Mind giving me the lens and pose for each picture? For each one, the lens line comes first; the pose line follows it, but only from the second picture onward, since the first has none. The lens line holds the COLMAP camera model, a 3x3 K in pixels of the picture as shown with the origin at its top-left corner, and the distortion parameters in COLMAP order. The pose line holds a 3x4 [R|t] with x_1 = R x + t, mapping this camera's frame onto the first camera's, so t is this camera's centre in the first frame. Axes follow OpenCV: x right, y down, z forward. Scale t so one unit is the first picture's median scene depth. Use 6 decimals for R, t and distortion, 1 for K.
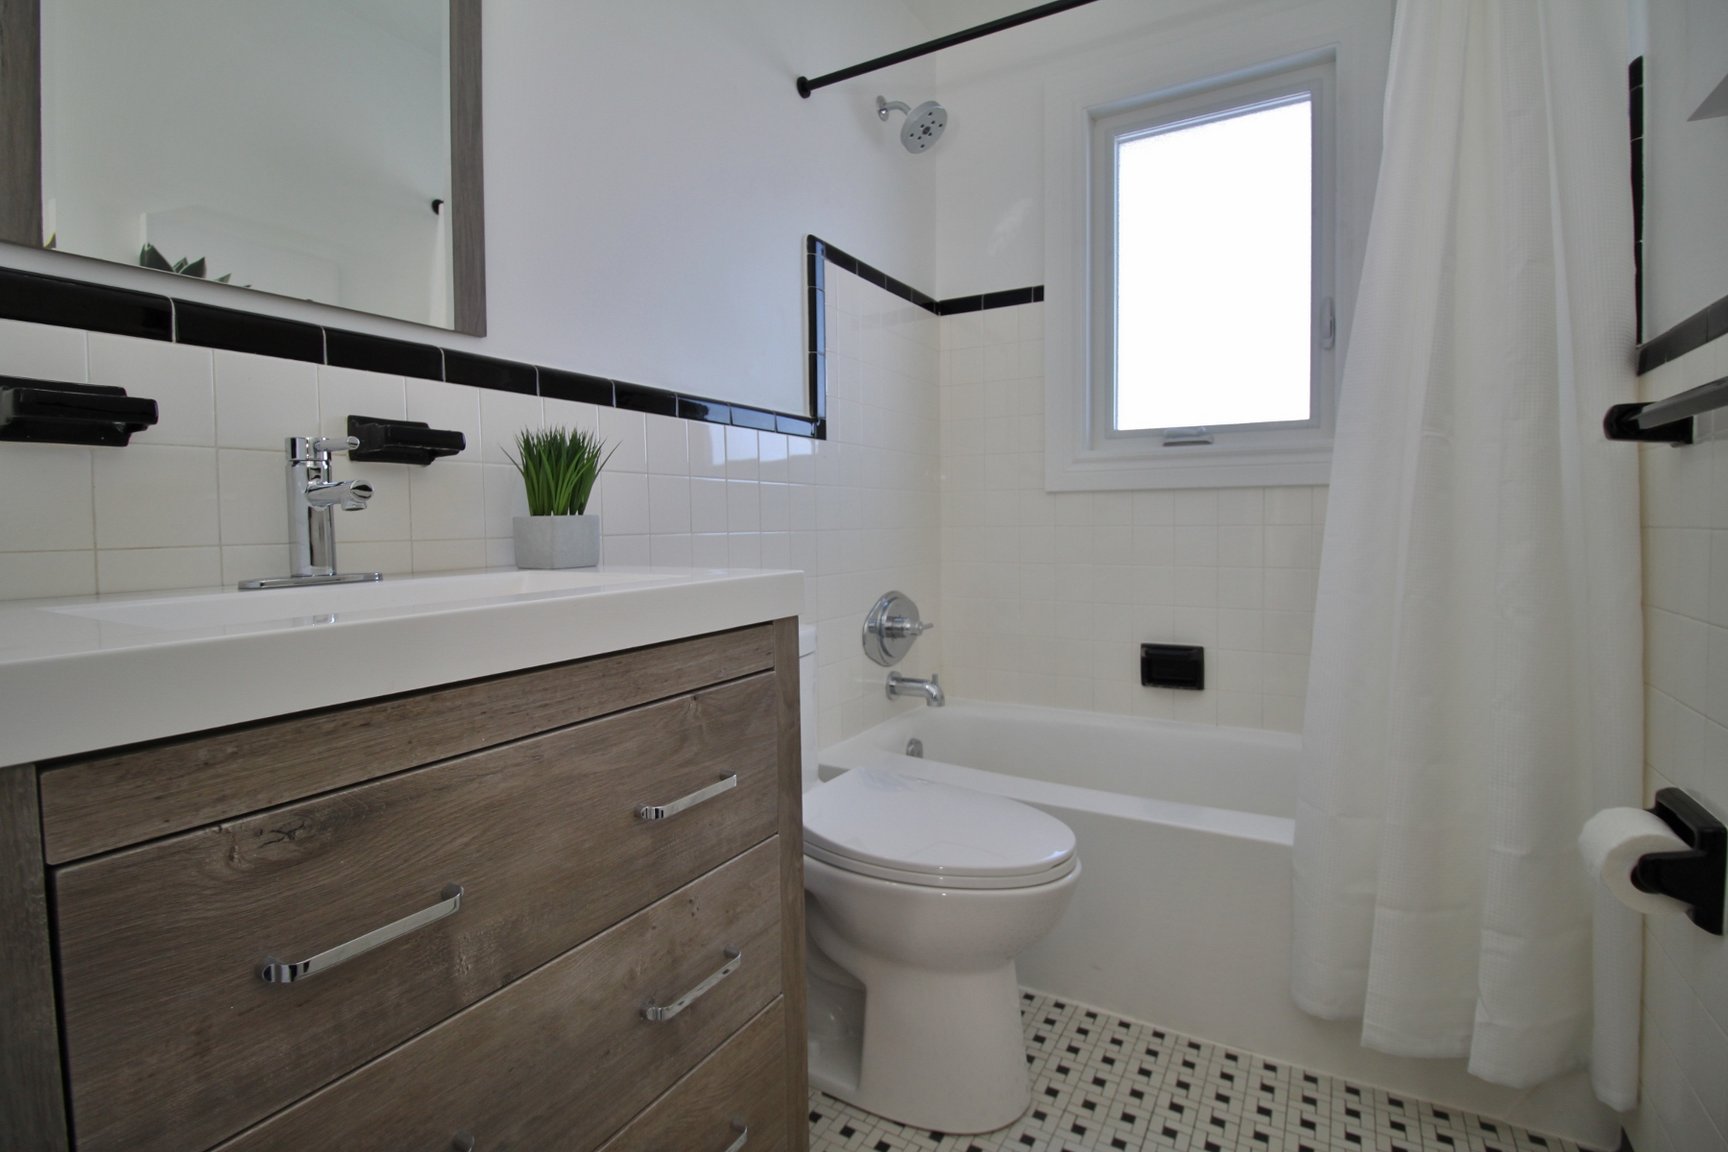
lens RADIAL K [[799.9, 0, 868.9], [0, 799.9, 556.5], [0, 0, 1]] dist [-0.001761, -0.012624]
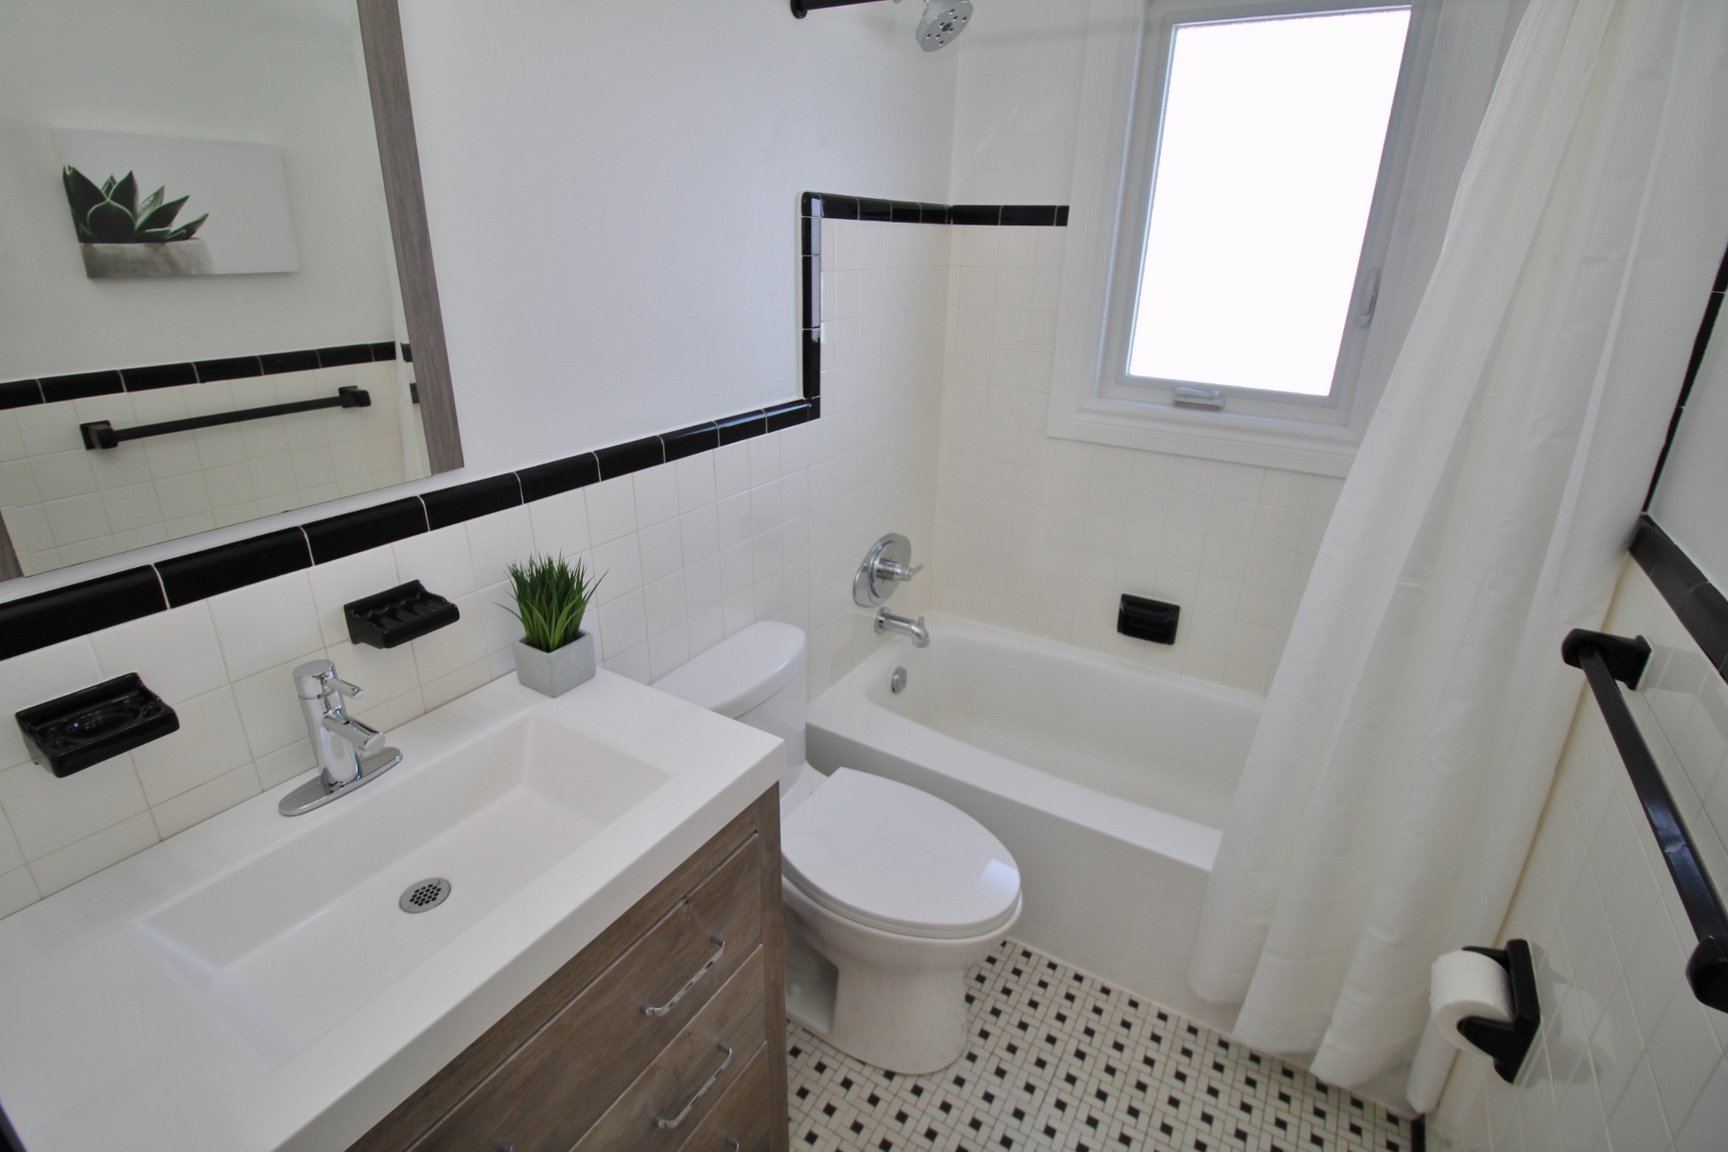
lens RADIAL K [[809.8, 0, 869.4], [0, 809.8, 548.9], [0, 0, 1]] dist [0.000243, -0.013492]
pose [[0.999275, 0.038006, -0.002313, 0.021203], [-0.035268, 0.946750, 0.320032, -0.447097], [0.014353, -0.319718, 0.947404, 0.029094]]
